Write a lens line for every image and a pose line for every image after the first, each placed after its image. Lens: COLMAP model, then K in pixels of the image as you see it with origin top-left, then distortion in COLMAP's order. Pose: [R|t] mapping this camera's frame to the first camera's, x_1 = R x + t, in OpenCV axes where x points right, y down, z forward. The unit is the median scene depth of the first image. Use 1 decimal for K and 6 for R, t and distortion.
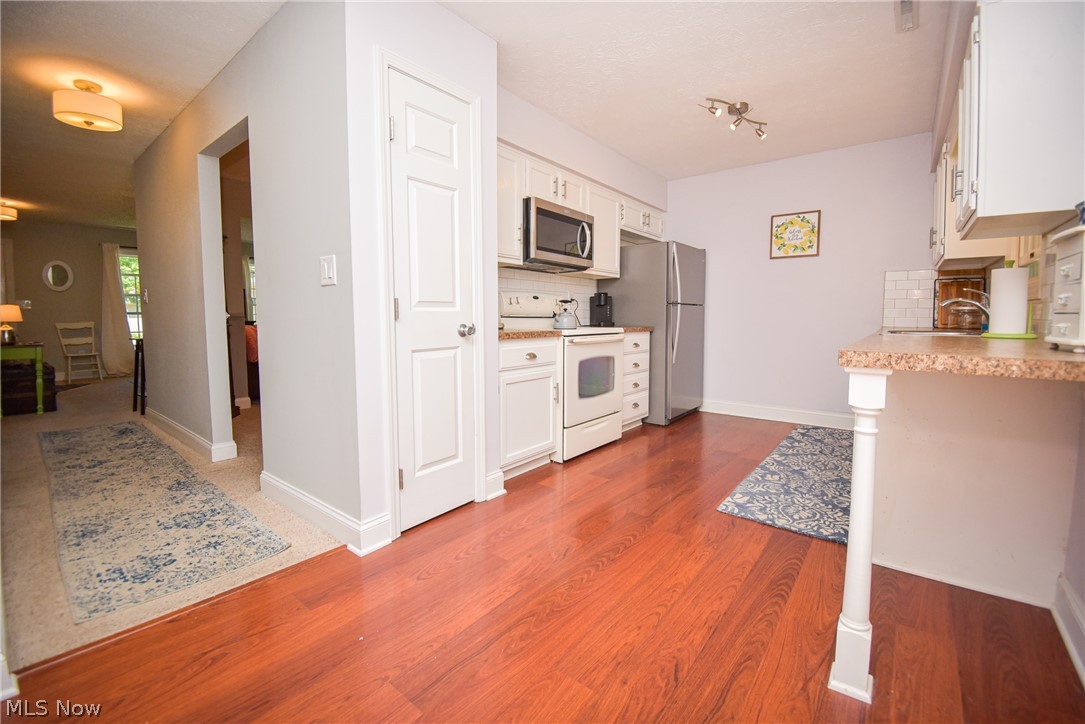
lens RADIAL K [[442.2, 0, 547.6], [0, 442.2, 370.4], [0, 0, 1]] dist [0.002816, -0.017462]
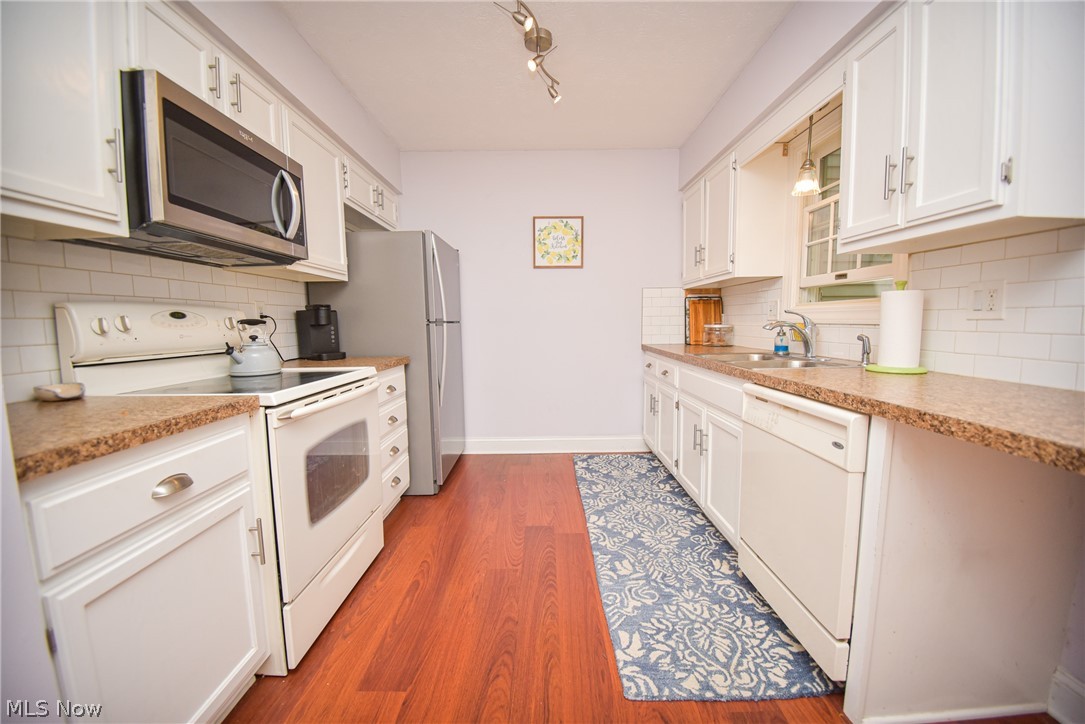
lens RADIAL K [[442.2, 0, 547.6], [0, 442.2, 370.4], [0, 0, 1]] dist [0.002816, -0.017462]
pose [[0.790295, -0.073027, 0.608359, -0.004790], [0.085352, 0.996313, 0.008719, -0.080613], [-0.606753, 0.045034, 0.793614, 0.416372]]
